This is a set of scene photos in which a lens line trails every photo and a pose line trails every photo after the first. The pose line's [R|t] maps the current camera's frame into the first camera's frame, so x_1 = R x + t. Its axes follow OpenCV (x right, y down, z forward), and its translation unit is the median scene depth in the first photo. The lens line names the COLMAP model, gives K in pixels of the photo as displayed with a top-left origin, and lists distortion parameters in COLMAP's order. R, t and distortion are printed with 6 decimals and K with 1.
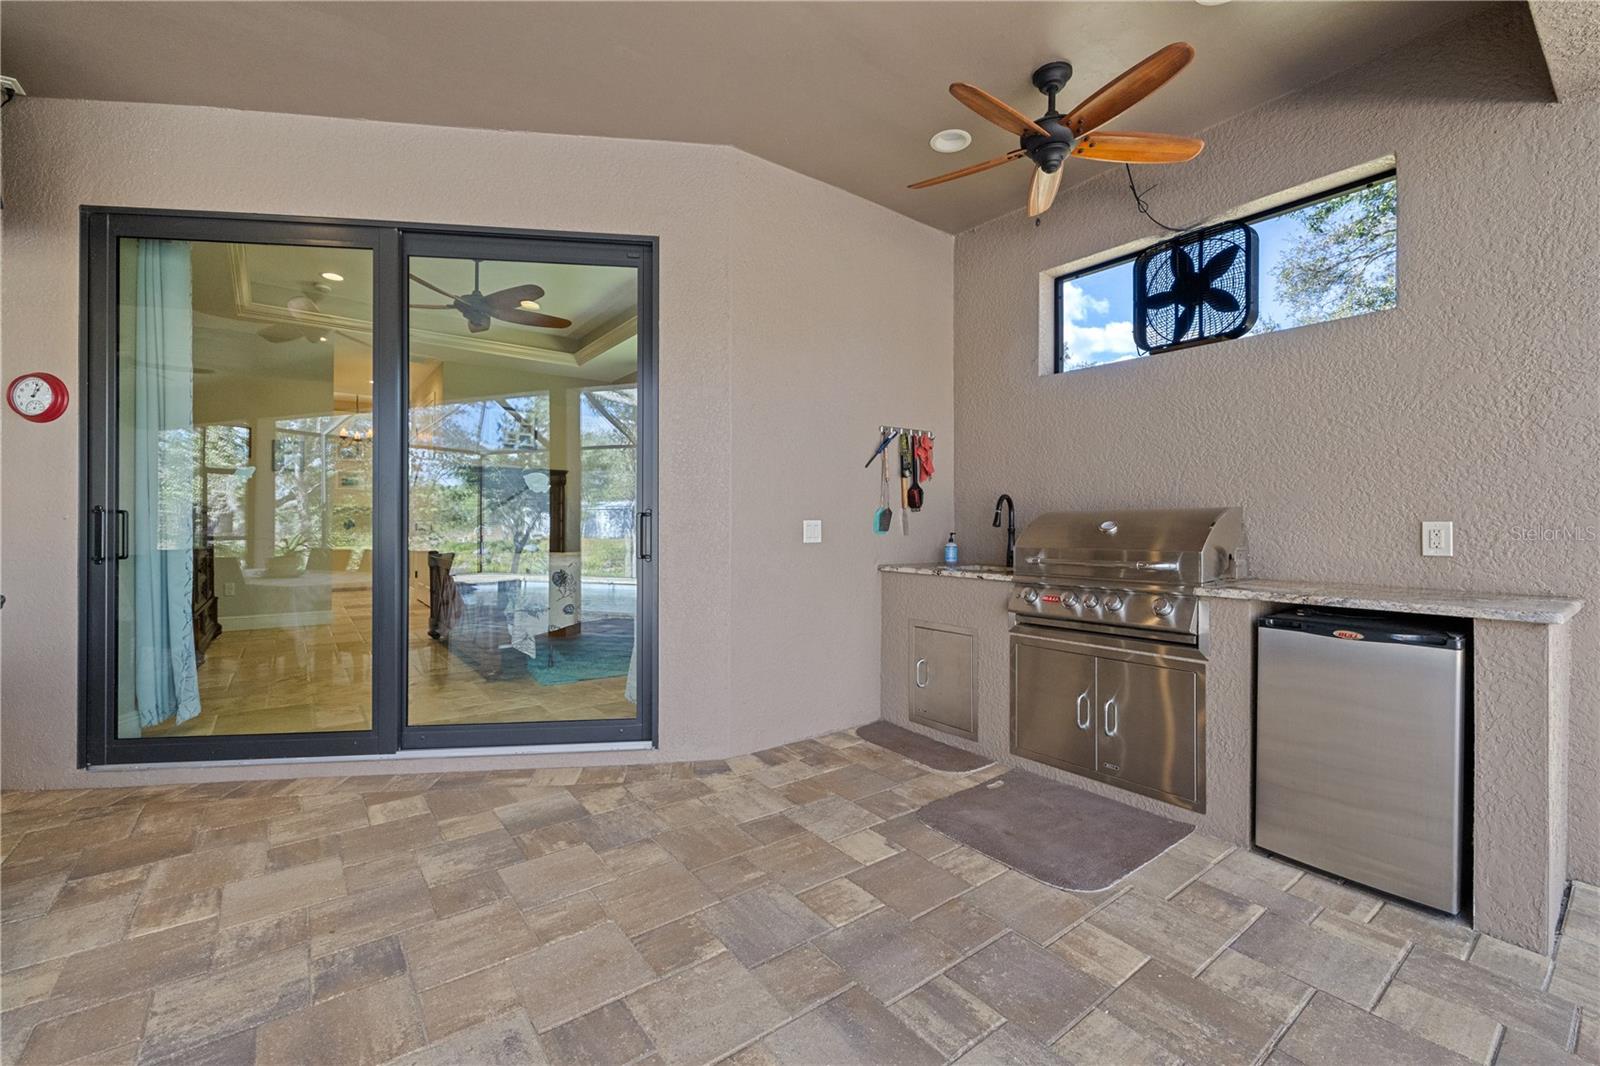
lens RADIAL K [[671.3, 0, 788.5], [0, 671.3, 525.4], [0, 0, 1]] dist [0.002362, 0.000031]
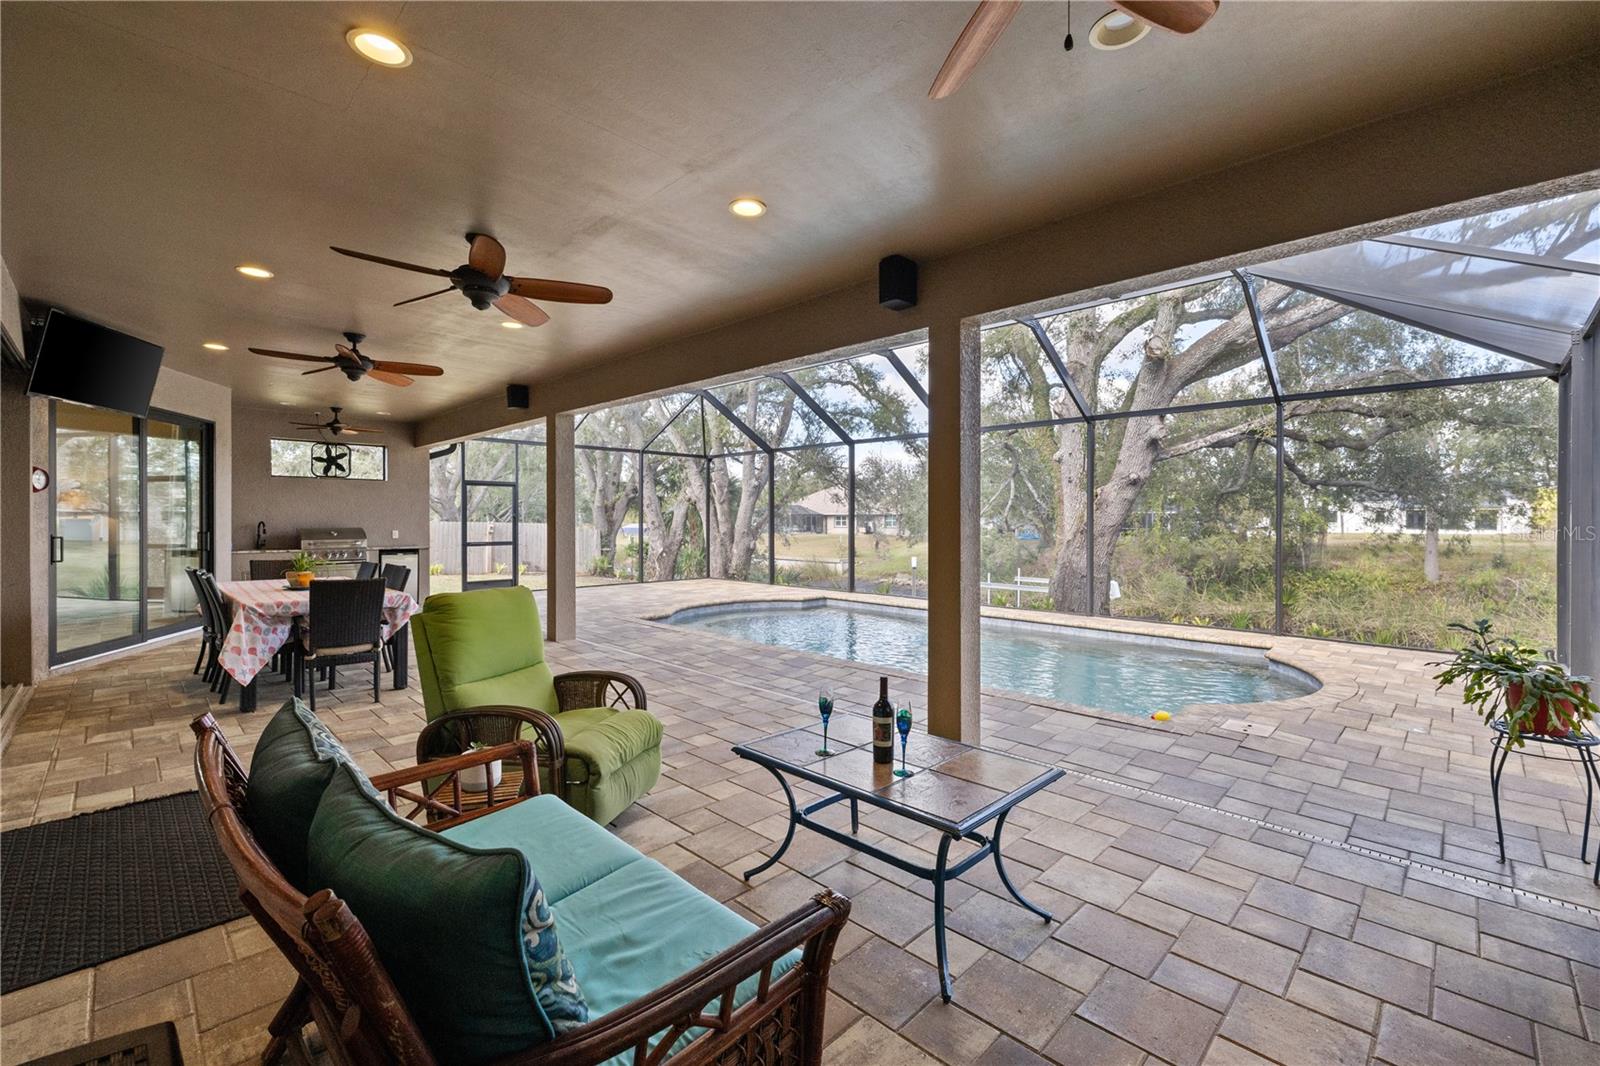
lens RADIAL K [[671.3, 0, 791.5], [0, 671.3, 524.6], [0, 0, 1]] dist [0.002362, 0.000031]
pose [[-0.118937, -0.009834, 0.992853, -2.936336], [0.002565, 0.999945, 0.010211, -0.061563], [-0.992898, 0.003762, -0.118905, -0.856021]]
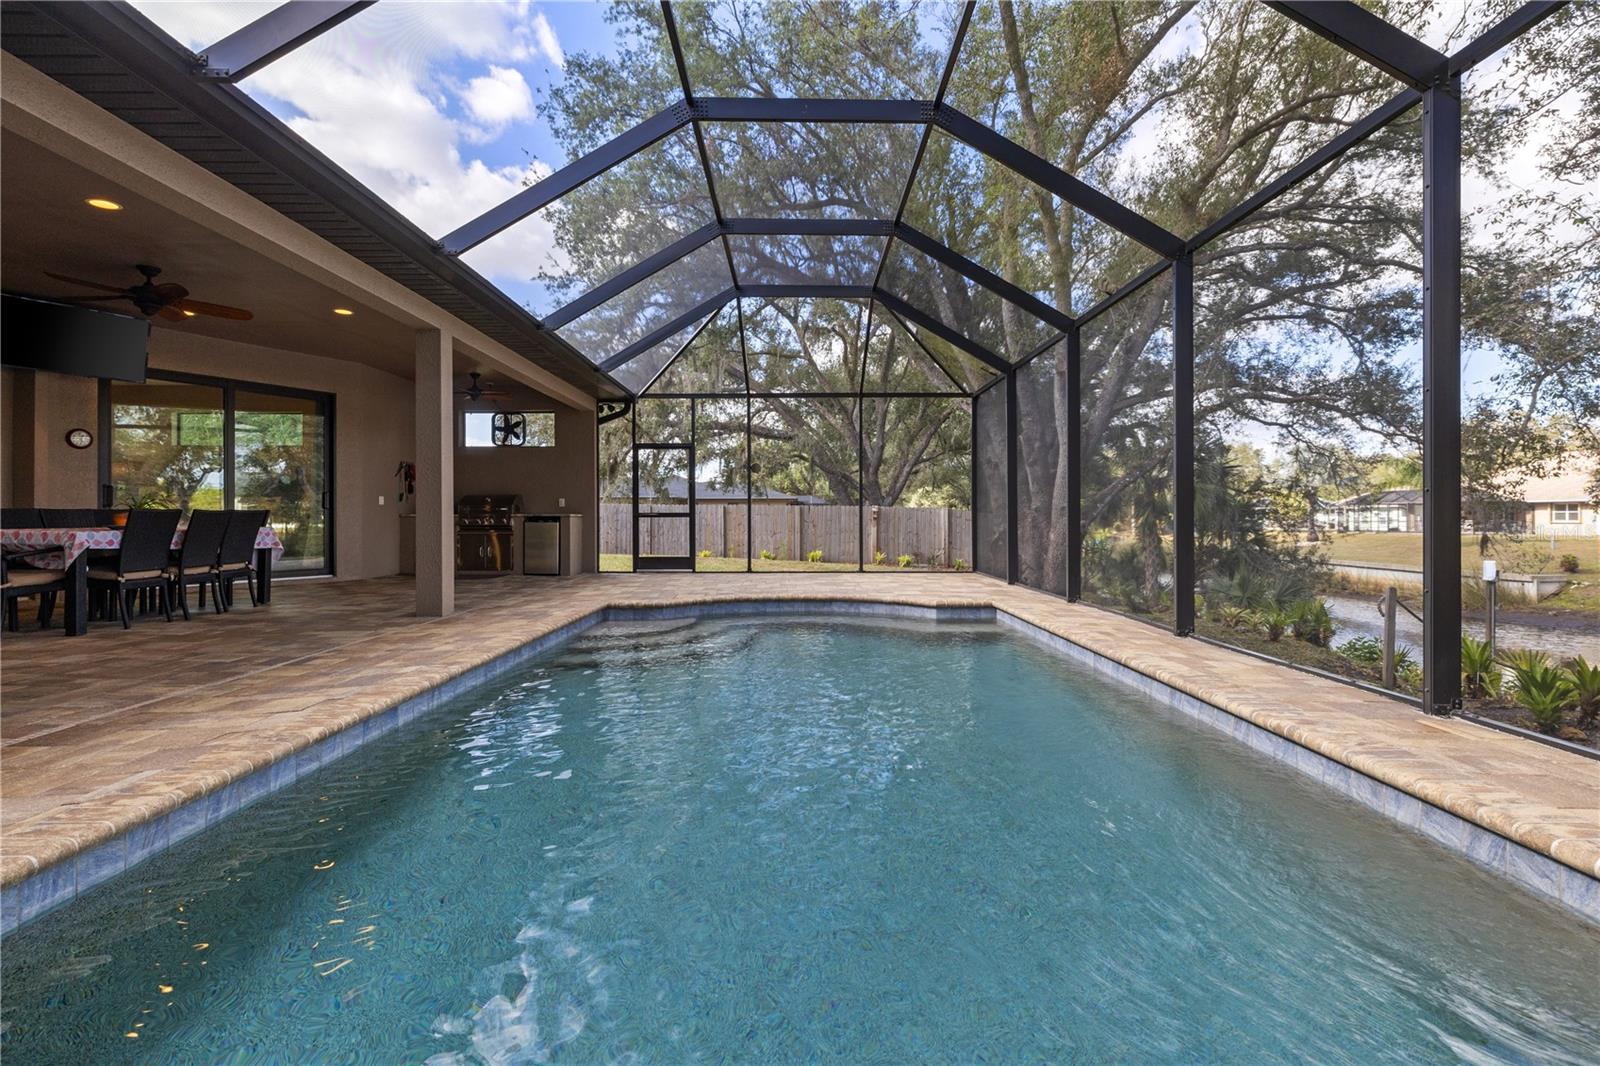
lens RADIAL K [[760.9, 0, 802.1], [0, 760.9, 526.5], [0, 0, 1]] dist [-0.006570, 0.000003]
pose [[0.602775, -0.012536, 0.797813, -1.528983], [0.005892, 0.999919, 0.011260, 0.098538], [-0.797890, -0.002087, 0.602800, -2.427709]]
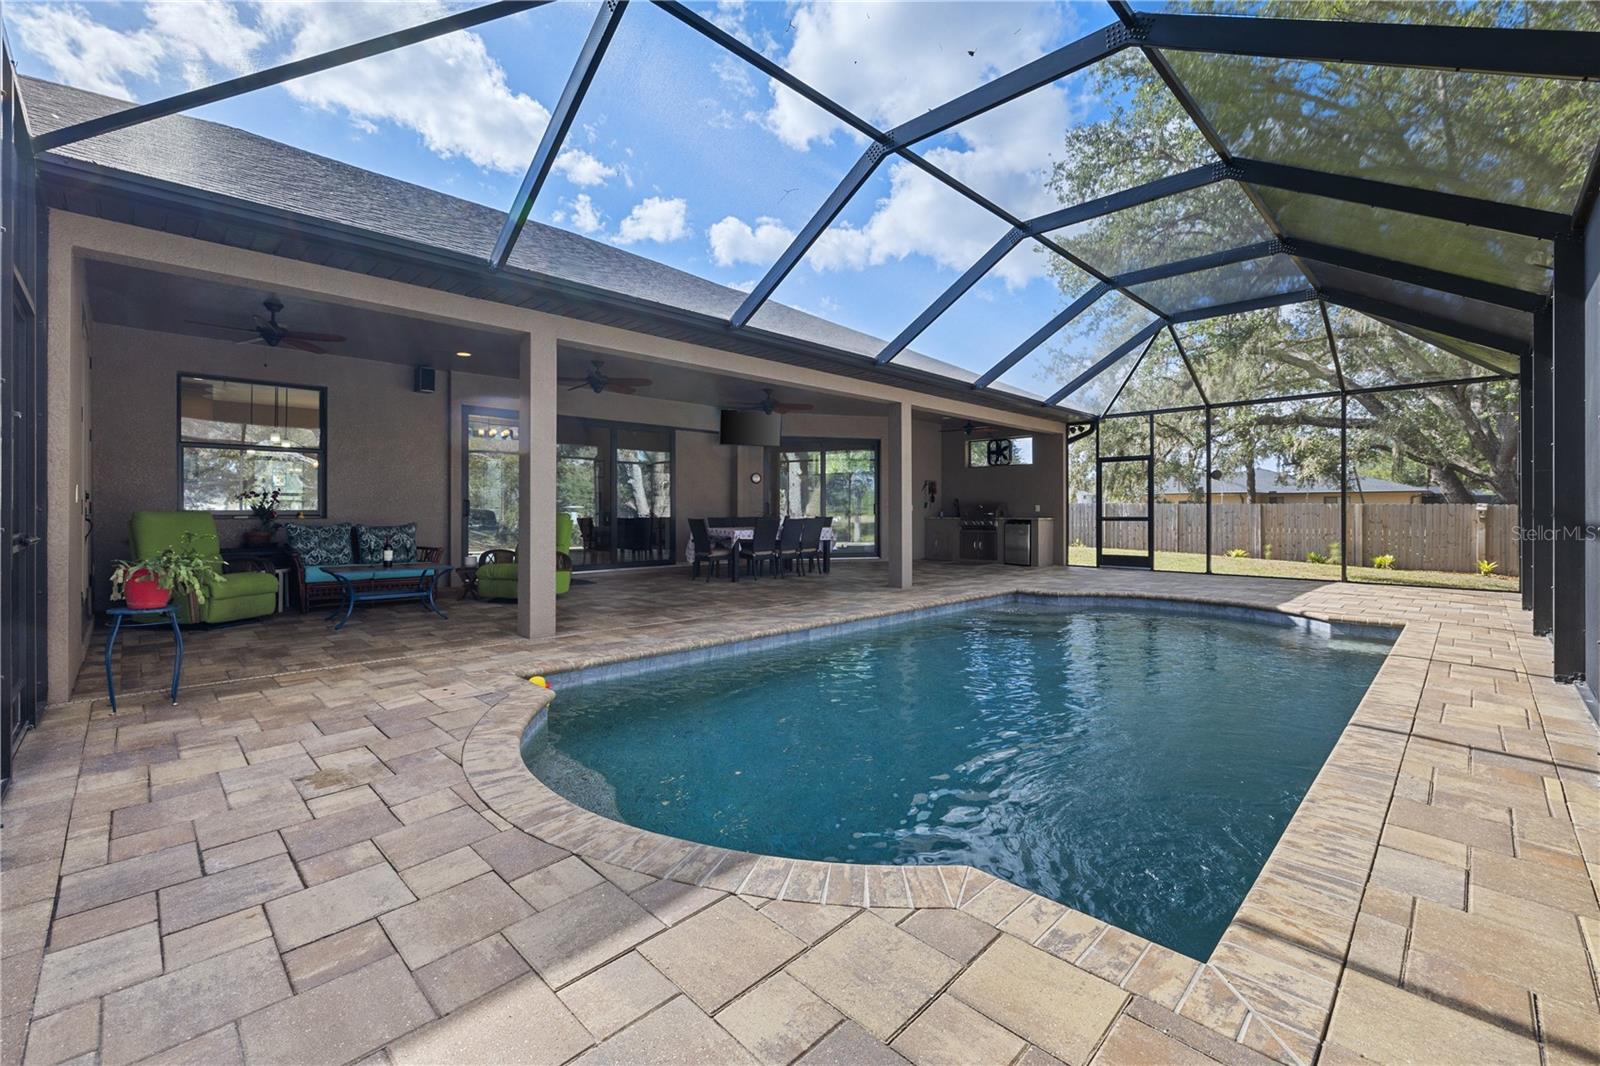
lens RADIAL K [[671.3, 0, 793.6], [0, 671.3, 516.3], [0, 0, 1]] dist [0.002362, 0.000031]
pose [[0.991693, -0.003388, 0.128580, -1.284024], [0.002844, 0.999986, 0.004414, 0.043416], [-0.128593, -0.004012, 0.991689, -3.147835]]
